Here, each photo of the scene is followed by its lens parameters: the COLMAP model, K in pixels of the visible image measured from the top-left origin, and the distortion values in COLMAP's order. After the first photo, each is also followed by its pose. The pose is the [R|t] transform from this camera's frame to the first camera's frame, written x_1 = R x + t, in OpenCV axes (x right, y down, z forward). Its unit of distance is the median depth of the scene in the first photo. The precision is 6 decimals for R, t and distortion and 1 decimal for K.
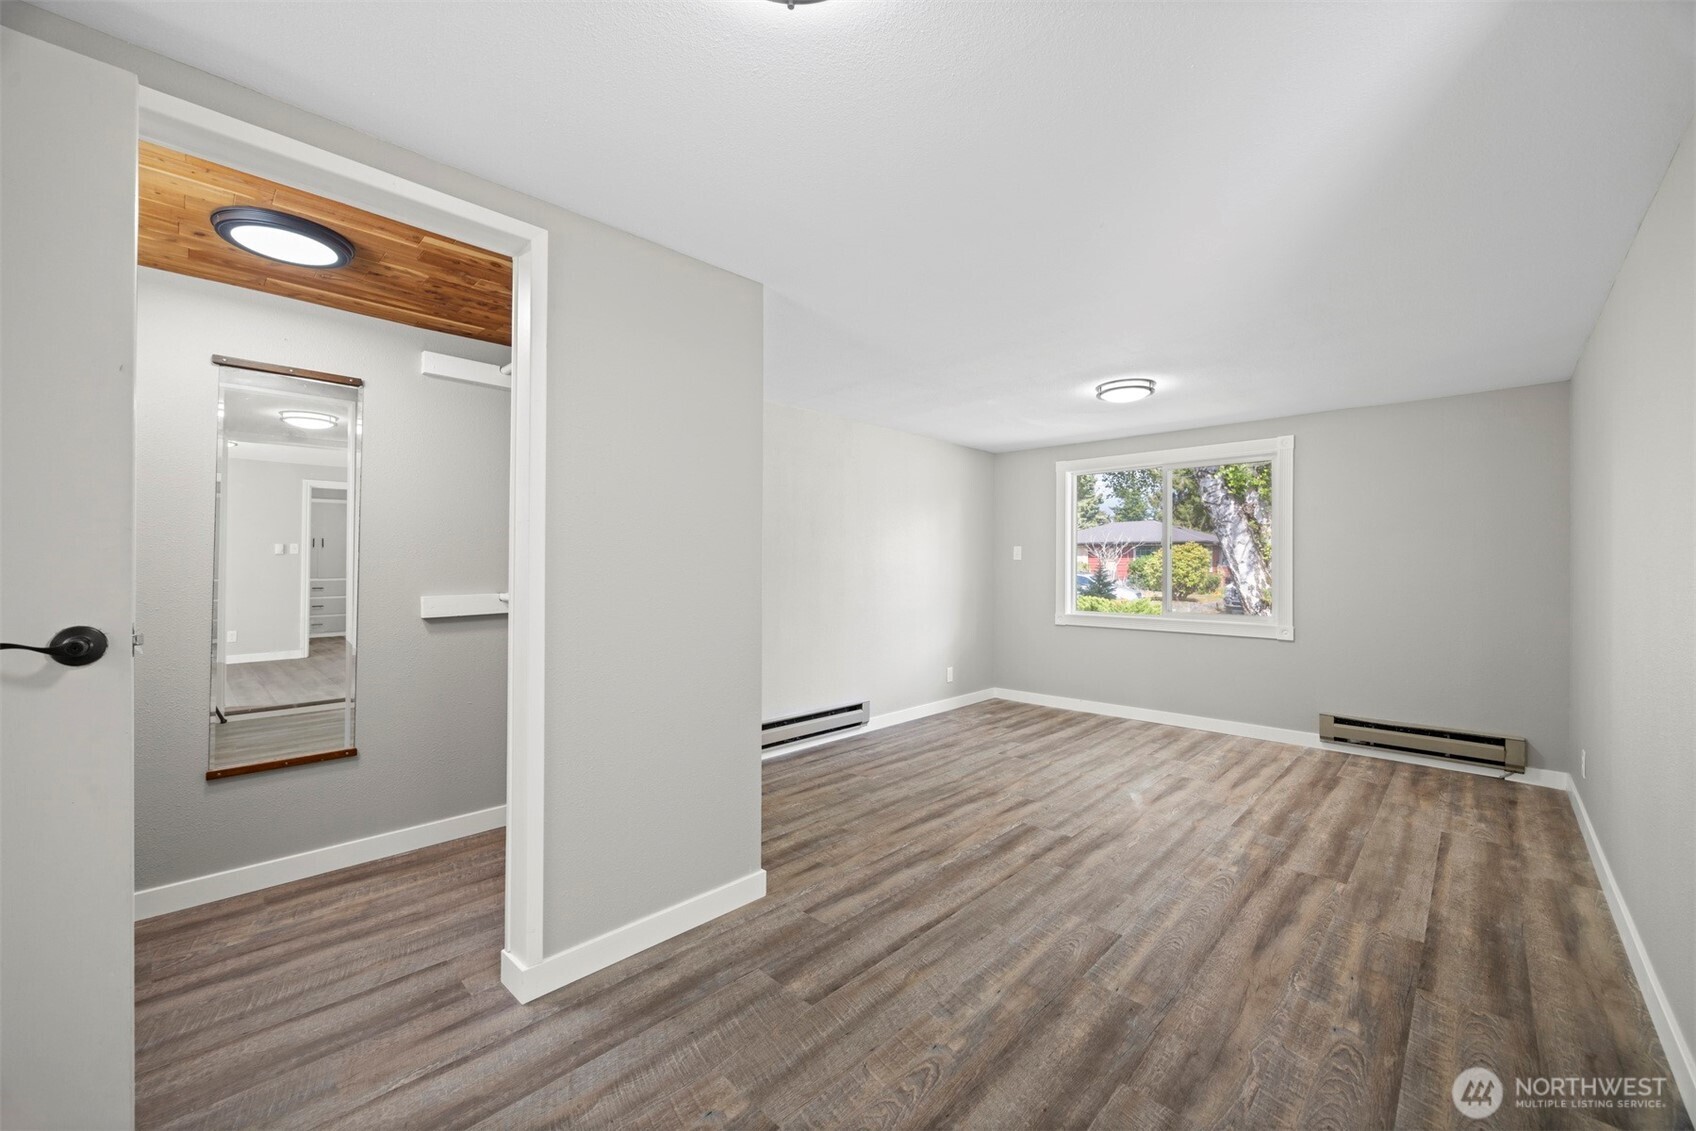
lens RADIAL K [[683.7, 0, 840.3], [0, 683.7, 562.5], [0, 0, 1]] dist [0.008940, -0.000164]
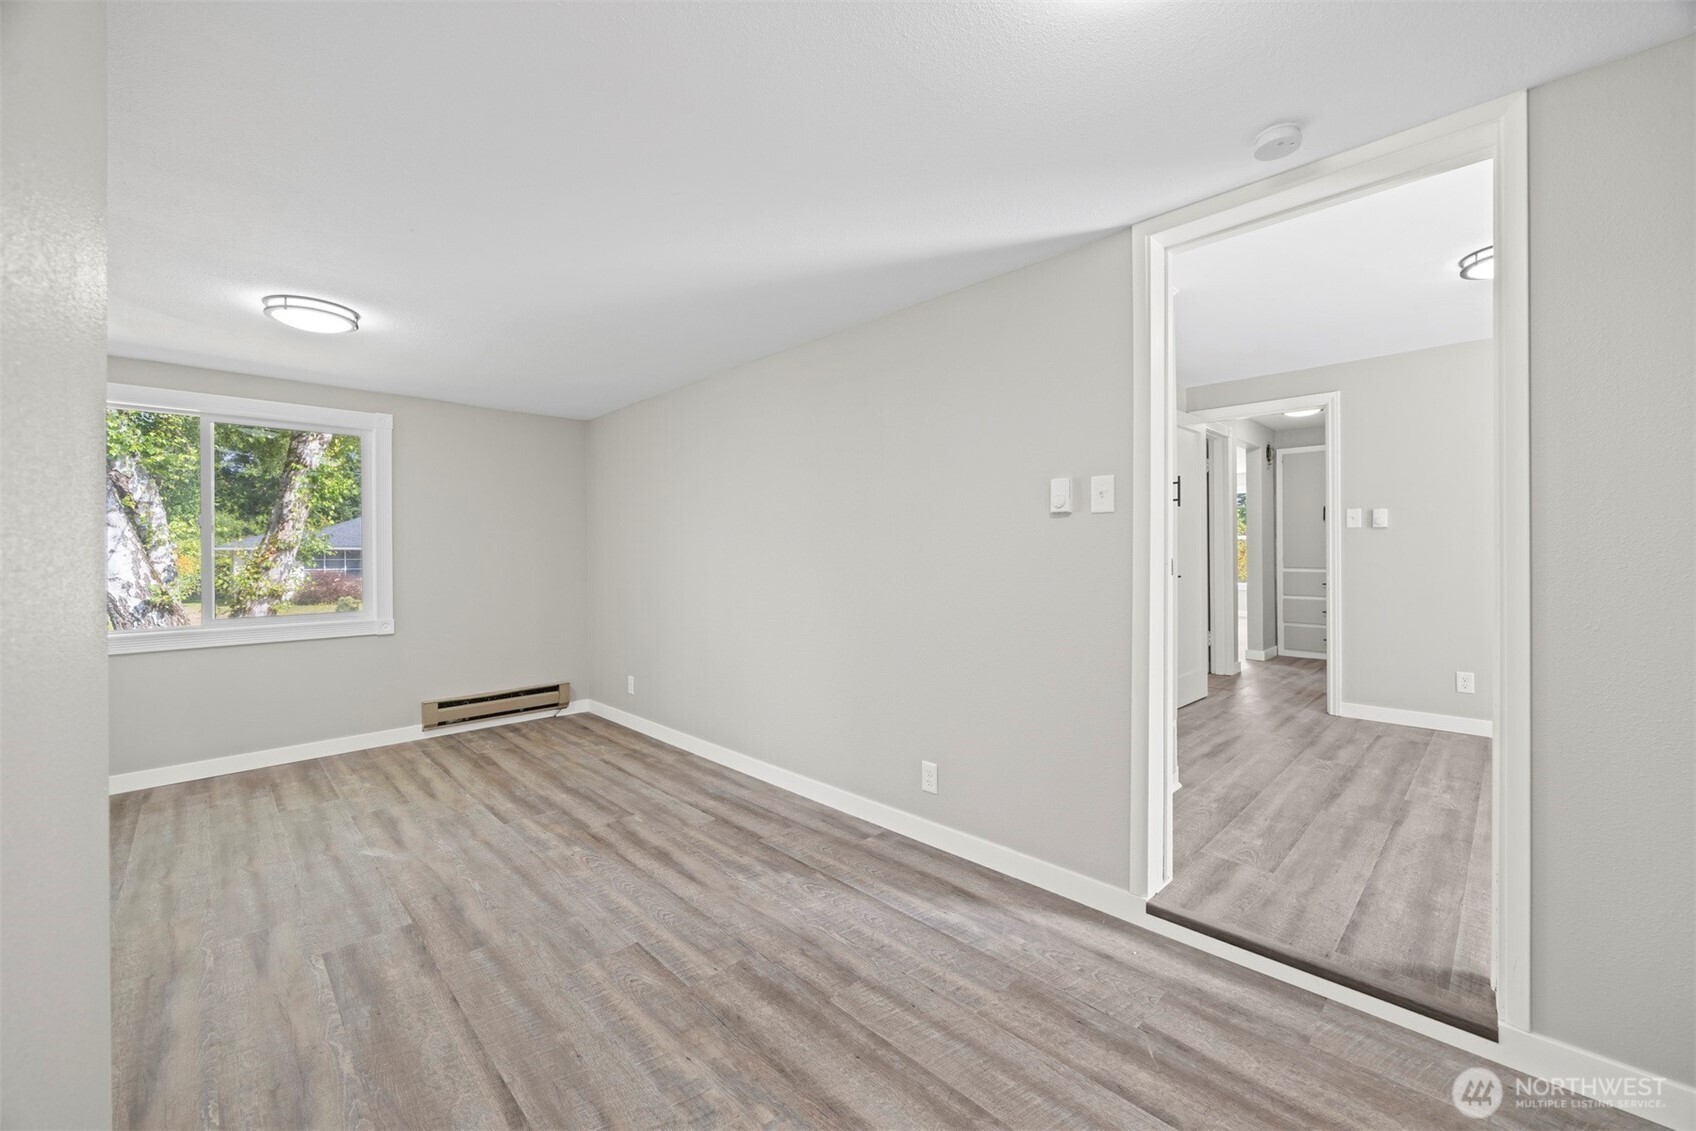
lens RADIAL K [[683.7, 0, 840.3], [0, 683.7, 562.5], [0, 0, 1]] dist [0.008940, -0.000164]
pose [[-0.013105, -0.016310, 0.999781, -0.435723], [0.000309, 0.999867, 0.016316, -0.001566], [-0.999914, 0.000522, -0.013098, 0.586801]]
